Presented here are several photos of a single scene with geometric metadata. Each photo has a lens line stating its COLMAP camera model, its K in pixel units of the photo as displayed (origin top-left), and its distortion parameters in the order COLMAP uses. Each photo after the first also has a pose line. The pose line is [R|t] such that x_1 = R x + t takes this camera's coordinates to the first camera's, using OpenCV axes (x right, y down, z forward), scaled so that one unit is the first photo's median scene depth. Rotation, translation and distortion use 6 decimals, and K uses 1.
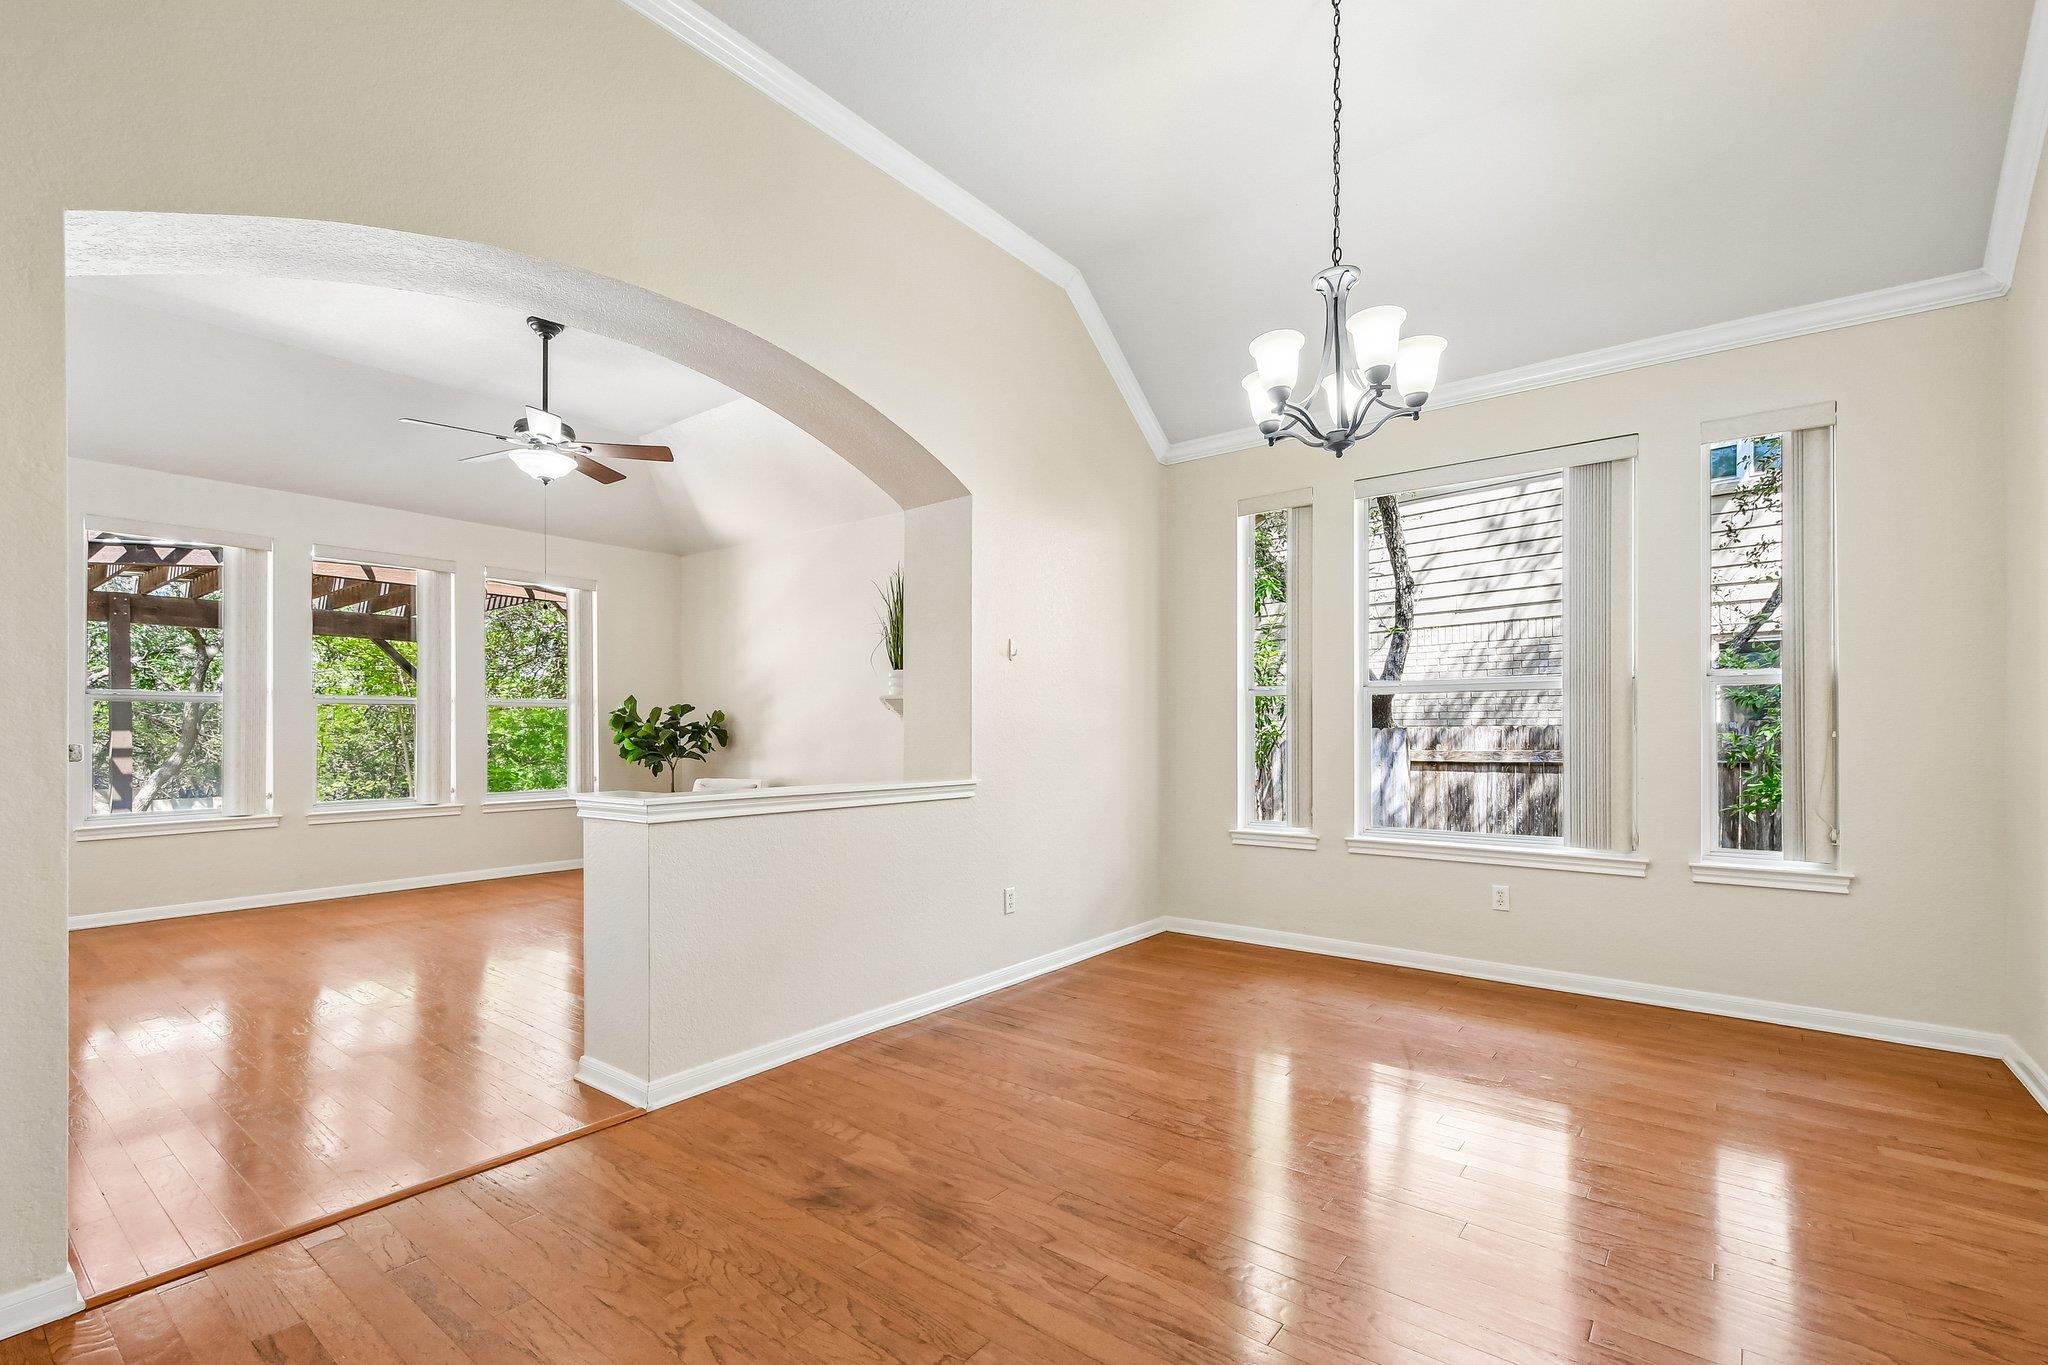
lens RADIAL K [[911.1, 0, 1019.9], [0, 911.1, 734.4], [0, 0, 1]] dist [0.002290, 0.000239]
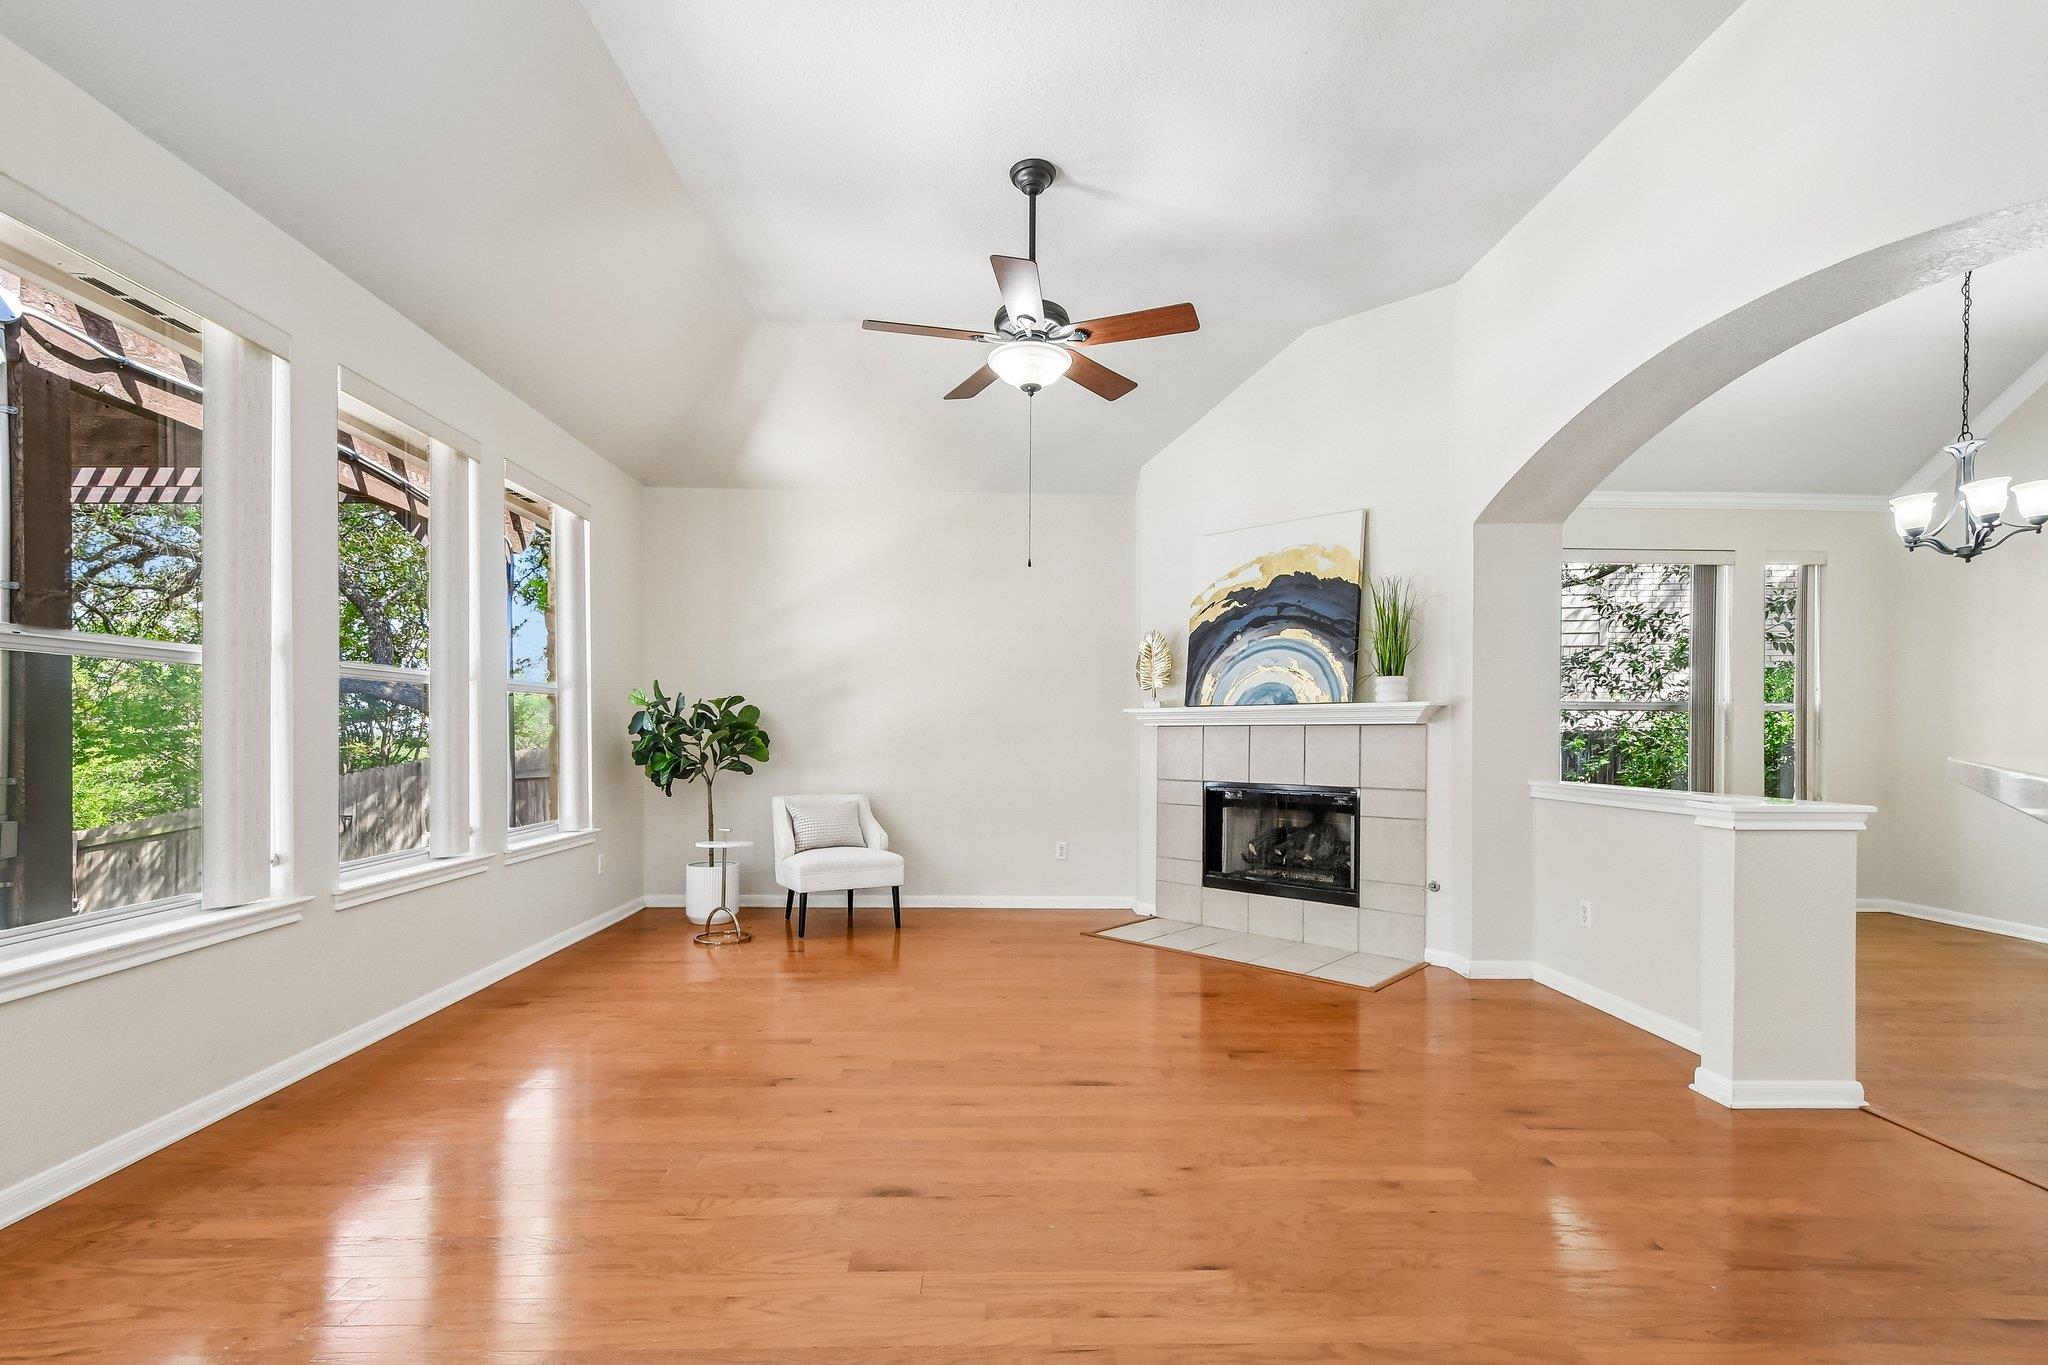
lens RADIAL K [[911.1, 0, 1019.9], [0, 911.1, 734.4], [0, 0, 1]] dist [0.002290, 0.000239]
pose [[0.762317, 0.000204, 0.647203, -1.286231], [0.000741, 0.999999, -0.001188, 0.000974], [-0.647203, 0.001385, 0.762316, 0.567353]]
